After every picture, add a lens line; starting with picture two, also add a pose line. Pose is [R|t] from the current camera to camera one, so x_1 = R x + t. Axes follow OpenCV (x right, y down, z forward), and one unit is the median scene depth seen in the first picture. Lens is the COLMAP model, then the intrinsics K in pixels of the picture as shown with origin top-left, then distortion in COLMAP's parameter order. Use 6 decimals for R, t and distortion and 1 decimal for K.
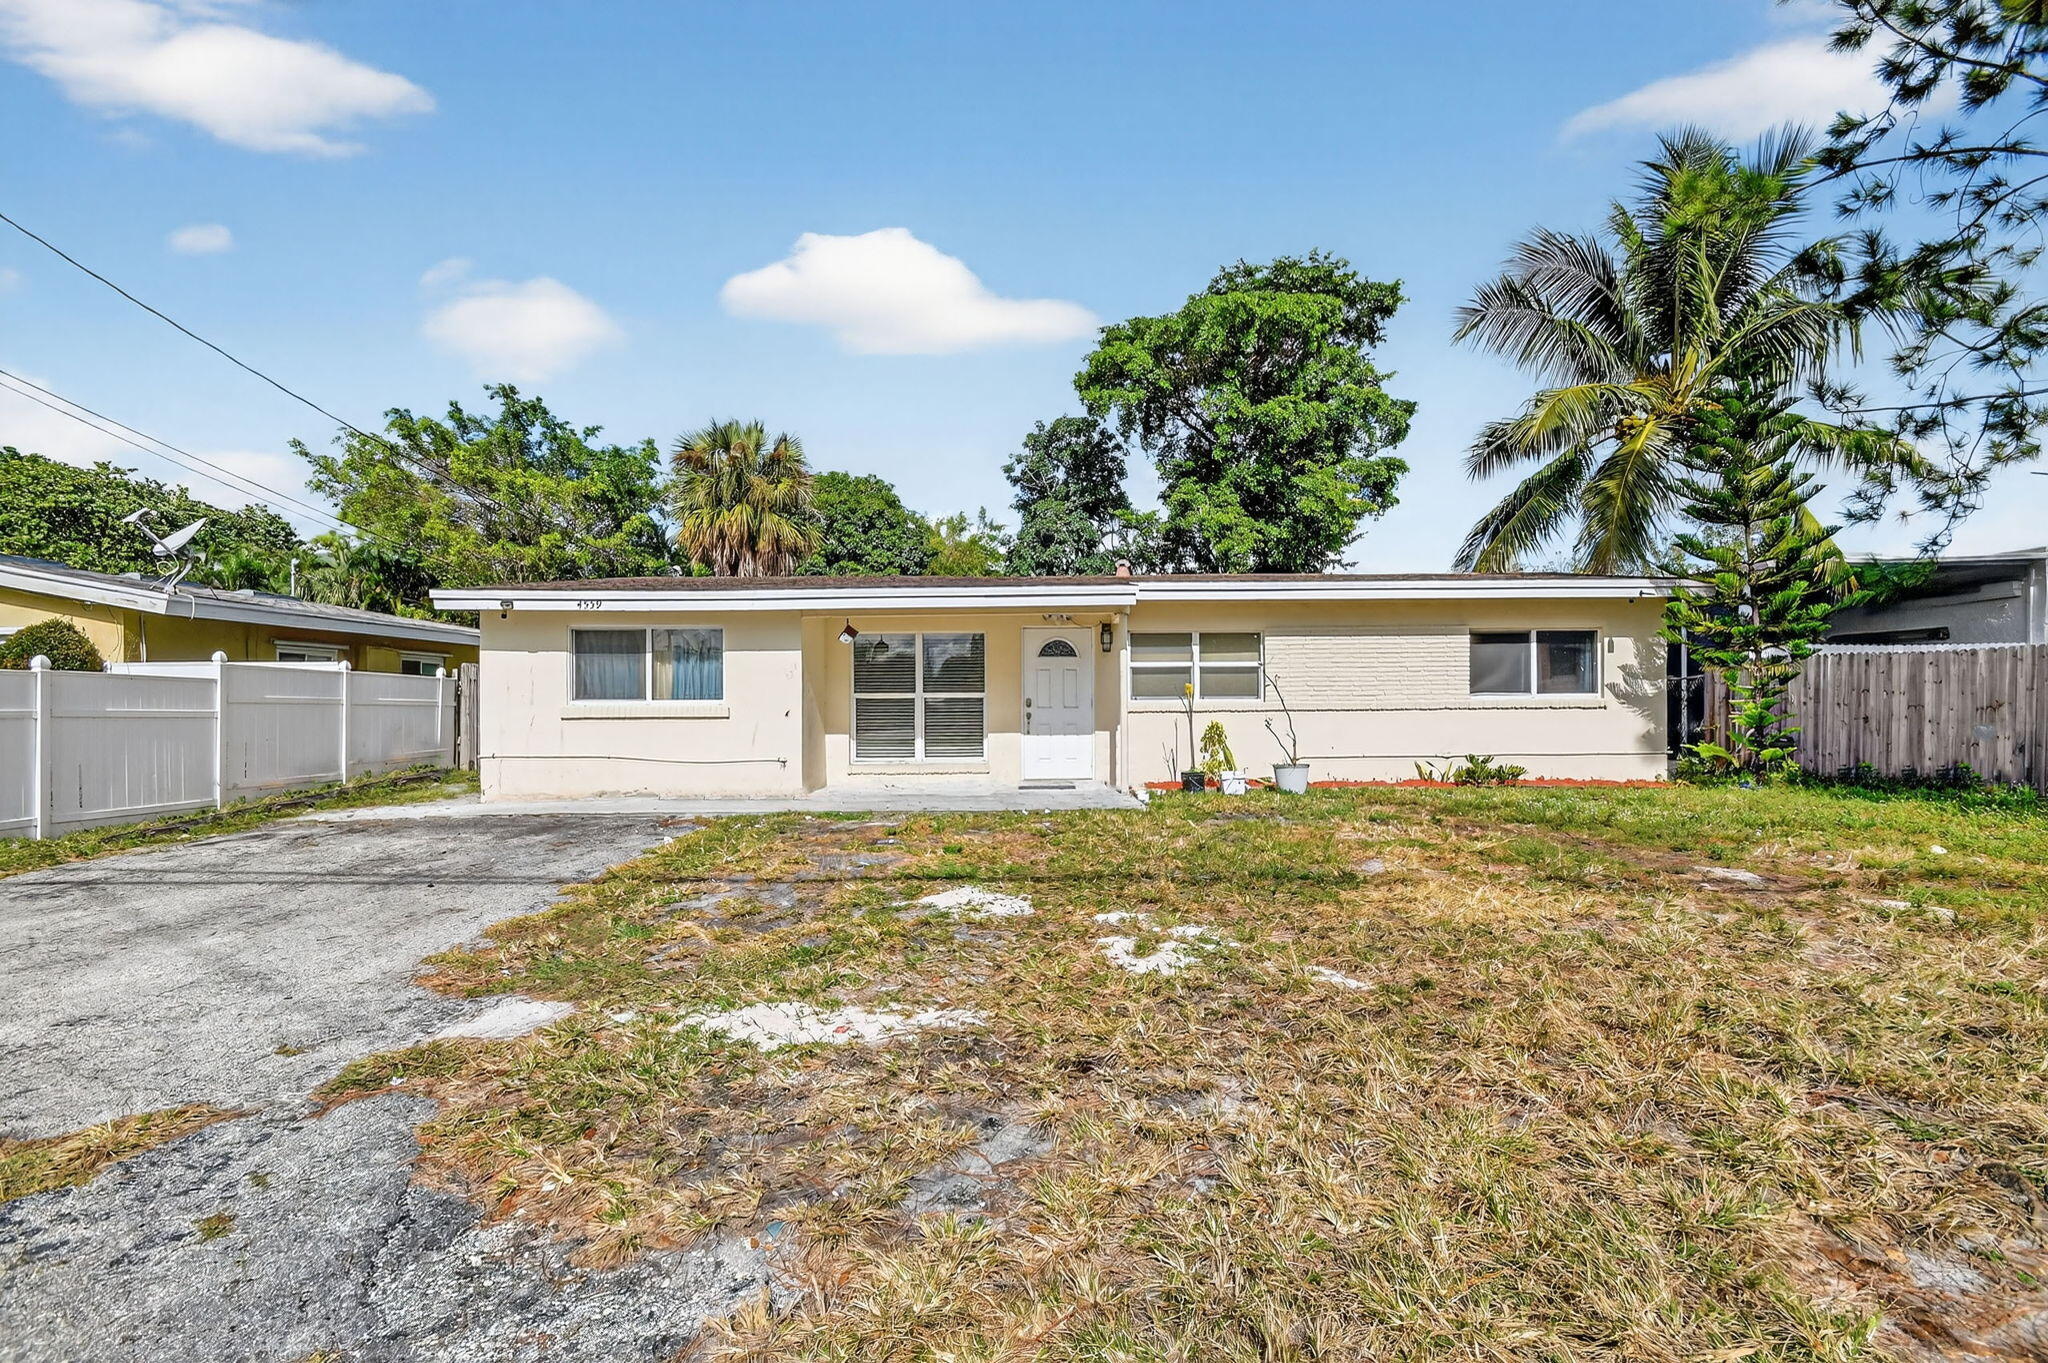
lens RADIAL K [[894.2, 0, 1030.7], [0, 894.2, 693.6], [0, 0, 1]] dist [-0.012934, -0.001115]
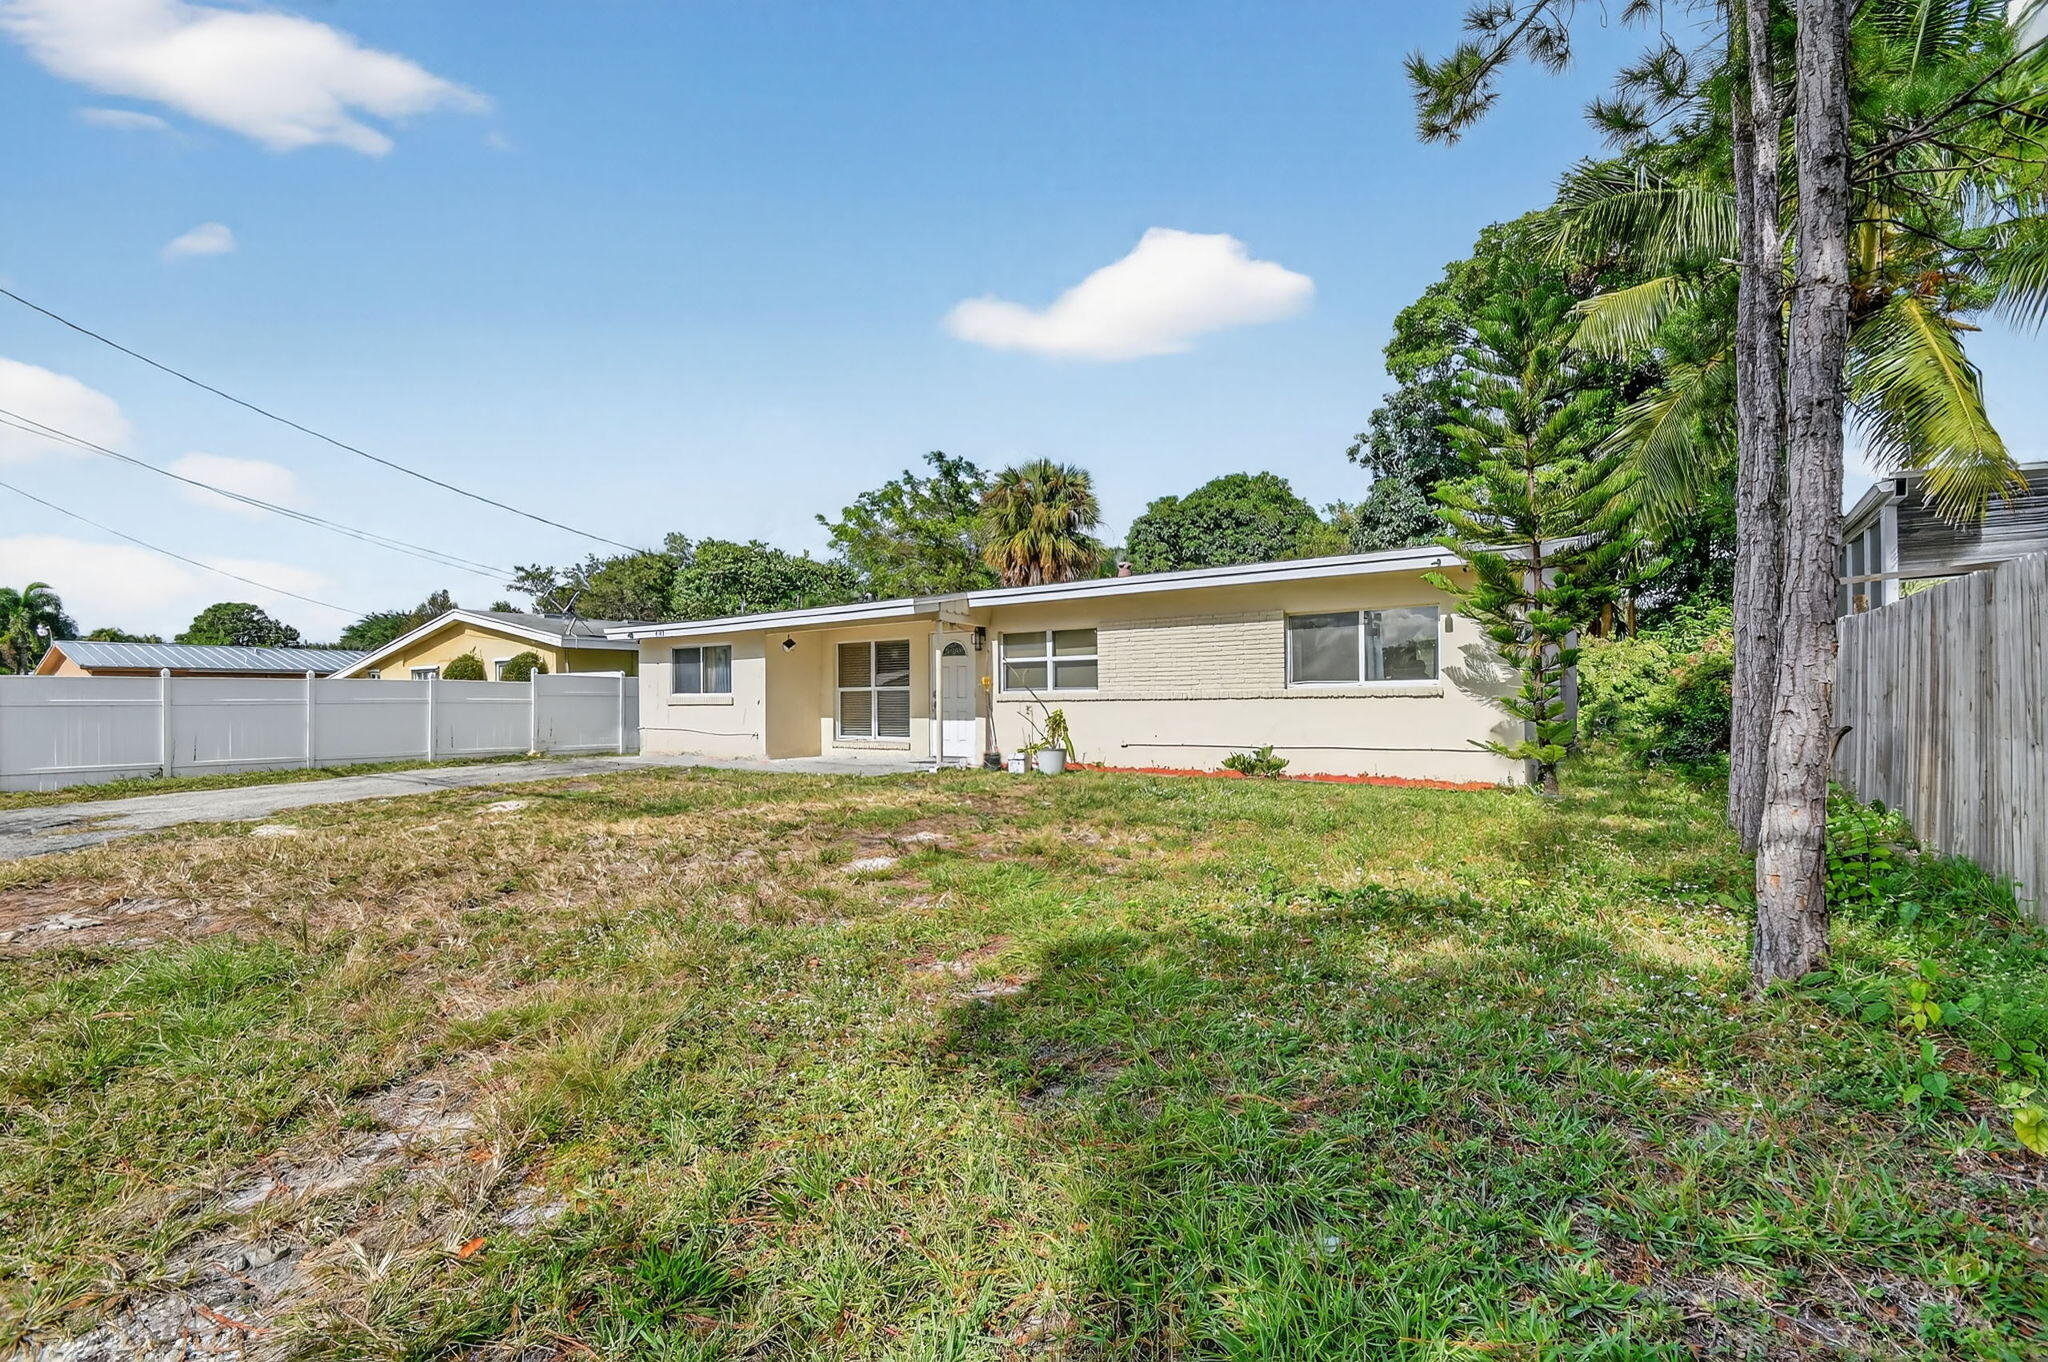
lens RADIAL K [[894.2, 0, 1027.7], [0, 894.2, 679.1], [0, 0, 1]] dist [-0.012934, -0.001115]
pose [[0.808371, -0.014057, -0.588505, 0.827232], [0.008593, 0.999890, -0.012079, 0.006045], [0.588610, 0.004707, 0.808403, 0.076035]]
